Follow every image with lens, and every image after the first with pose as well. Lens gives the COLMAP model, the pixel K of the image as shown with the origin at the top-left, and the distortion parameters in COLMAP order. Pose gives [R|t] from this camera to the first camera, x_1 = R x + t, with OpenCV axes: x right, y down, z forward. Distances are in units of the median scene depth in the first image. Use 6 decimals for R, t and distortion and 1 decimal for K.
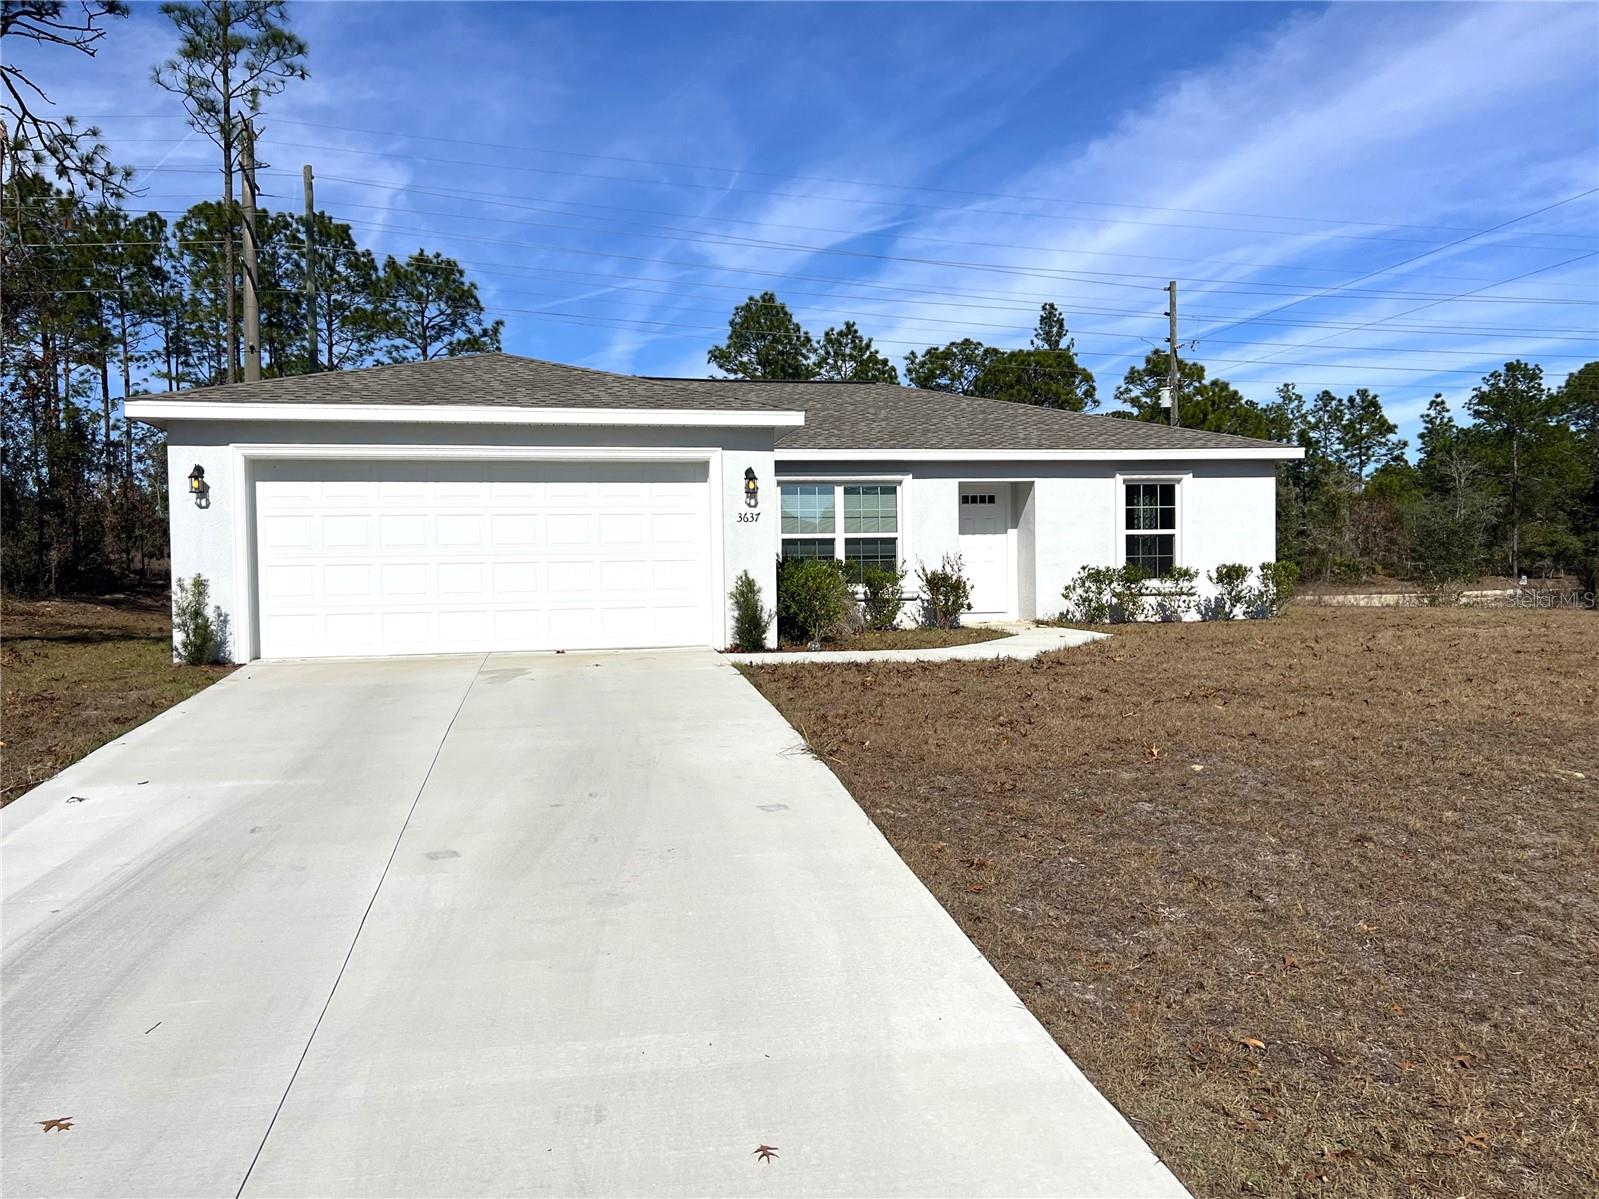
lens RADIAL K [[1230.0, 0, 799.4], [0, 1230.0, 589.7], [0, 0, 1]] dist [-0.004595, -0.006993]
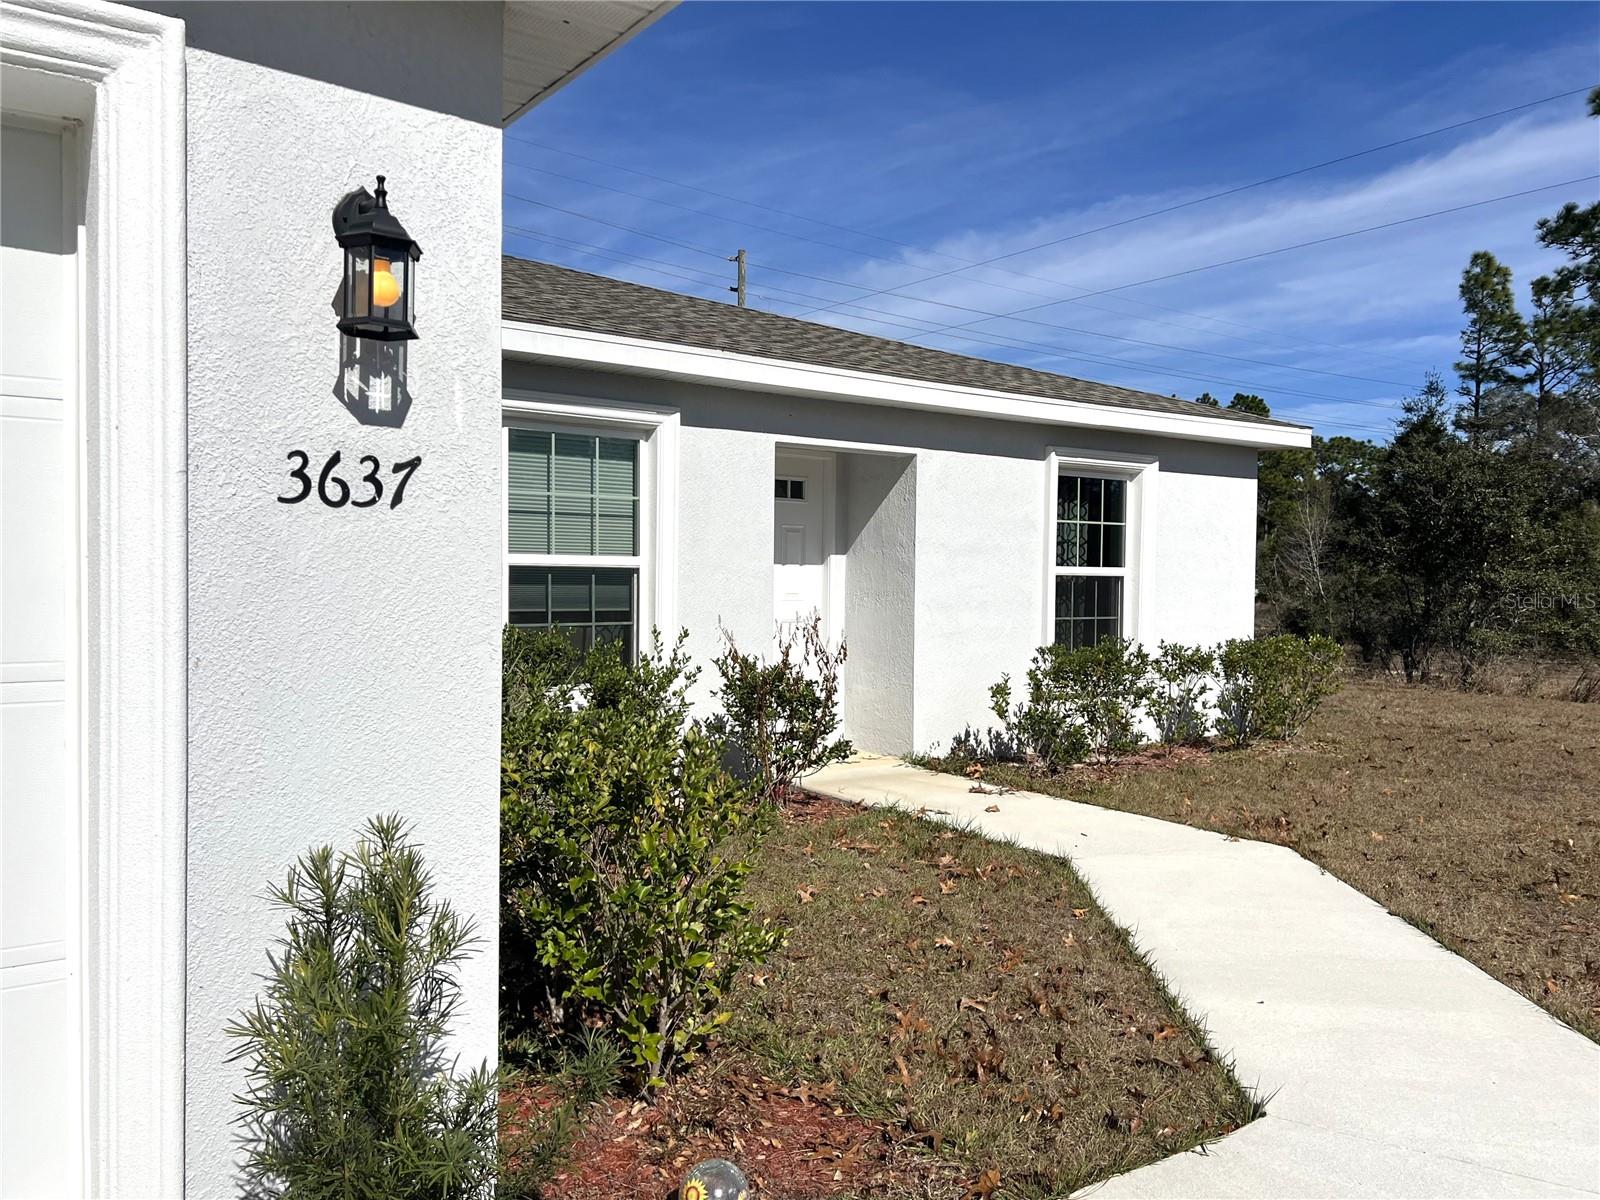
lens RADIAL K [[1209.8, 0, 803.4], [0, 1209.8, 606.9], [0, 0, 1]] dist [0.070330, -0.076149]
pose [[0.898013, 0.015642, 0.439691, -0.043320], [-0.018773, 0.999820, 0.002773, -0.031271], [-0.439568, -0.010745, 0.898145, 0.599461]]
